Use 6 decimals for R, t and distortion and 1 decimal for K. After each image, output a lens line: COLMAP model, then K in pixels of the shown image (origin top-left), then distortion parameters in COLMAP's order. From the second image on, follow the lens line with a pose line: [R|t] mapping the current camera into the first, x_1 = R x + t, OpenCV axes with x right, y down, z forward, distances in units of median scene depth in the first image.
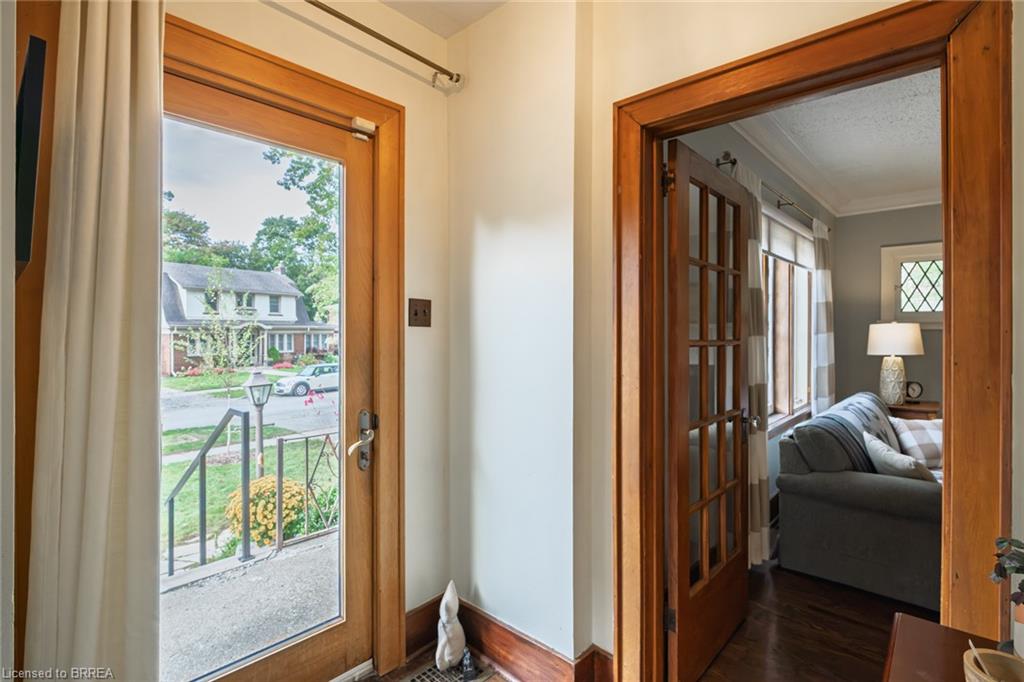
lens RADIAL K [[495.8, 0, 515.8], [0, 495.8, 335.5], [0, 0, 1]] dist [-0.001552, -0.000402]
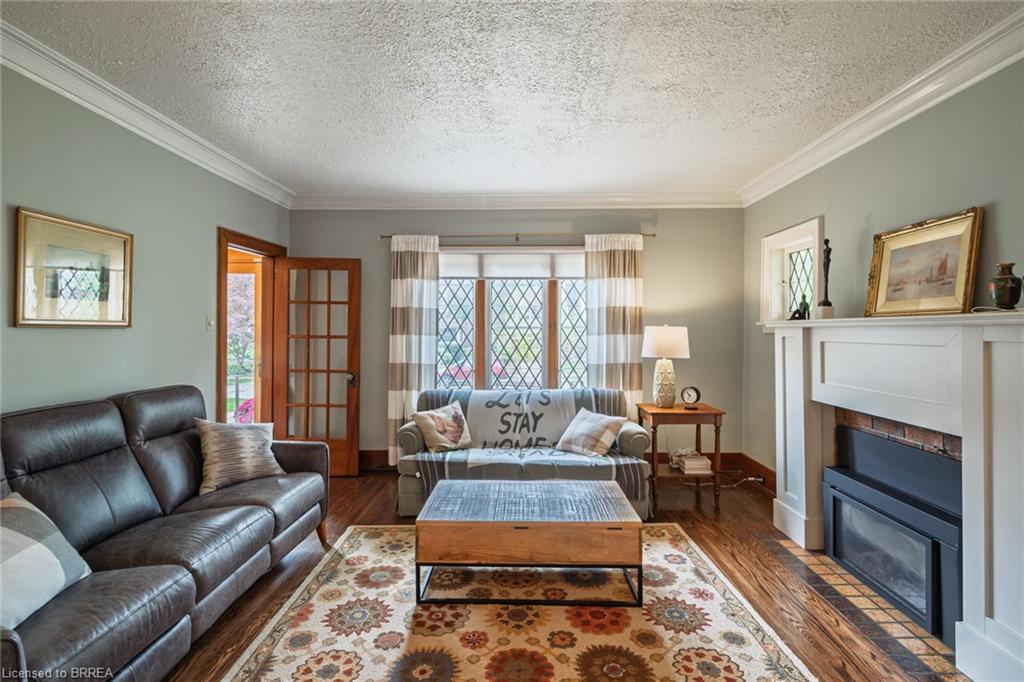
lens RADIAL K [[477.6, 0, 511.8], [0, 477.6, 325.1], [0, 0, 1]] dist [-0.000225, -0.000030]
pose [[0.643747, -0.005519, -0.765219, 1.309251], [-0.009187, 0.999846, -0.014940, -0.009998], [0.765183, 0.016648, 0.643597, 0.127646]]
